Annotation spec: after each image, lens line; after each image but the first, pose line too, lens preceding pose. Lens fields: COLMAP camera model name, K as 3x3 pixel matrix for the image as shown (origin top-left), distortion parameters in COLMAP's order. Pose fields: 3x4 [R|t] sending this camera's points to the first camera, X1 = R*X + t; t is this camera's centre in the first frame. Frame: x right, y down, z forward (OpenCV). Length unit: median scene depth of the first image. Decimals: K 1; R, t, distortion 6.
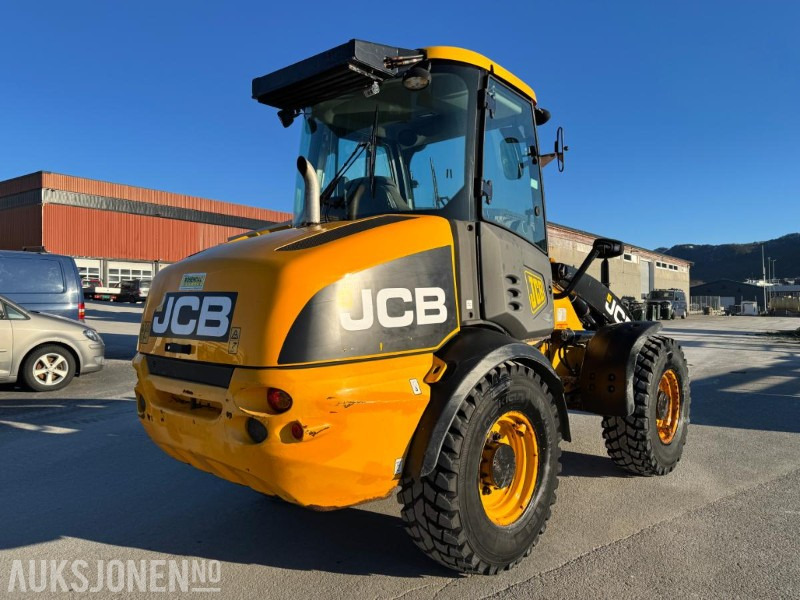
lens RADIAL K [[586.7, 0, 404.7], [0, 586.7, 299.5], [0, 0, 1]] dist [0.068344, -0.094392]
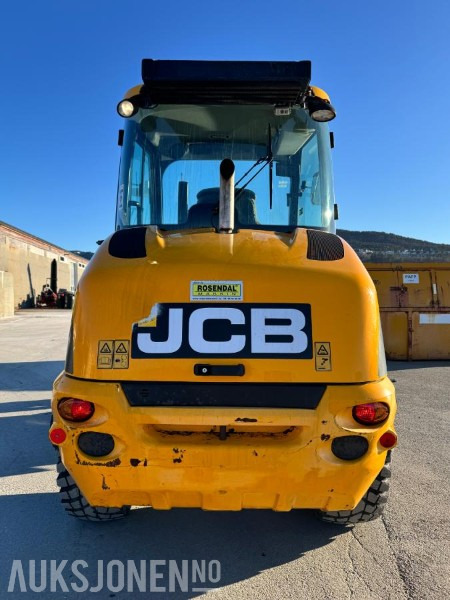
lens RADIAL K [[440.0, 0, 205.8], [0, 440.0, 300.5], [0, 0, 1]] dist [0.068344, -0.094392]
pose [[0.767448, -0.013886, 0.640961, -0.808994], [-0.001622, 0.999720, 0.023600, -0.031709], [-0.641110, -0.019151, 0.767210, 0.544547]]
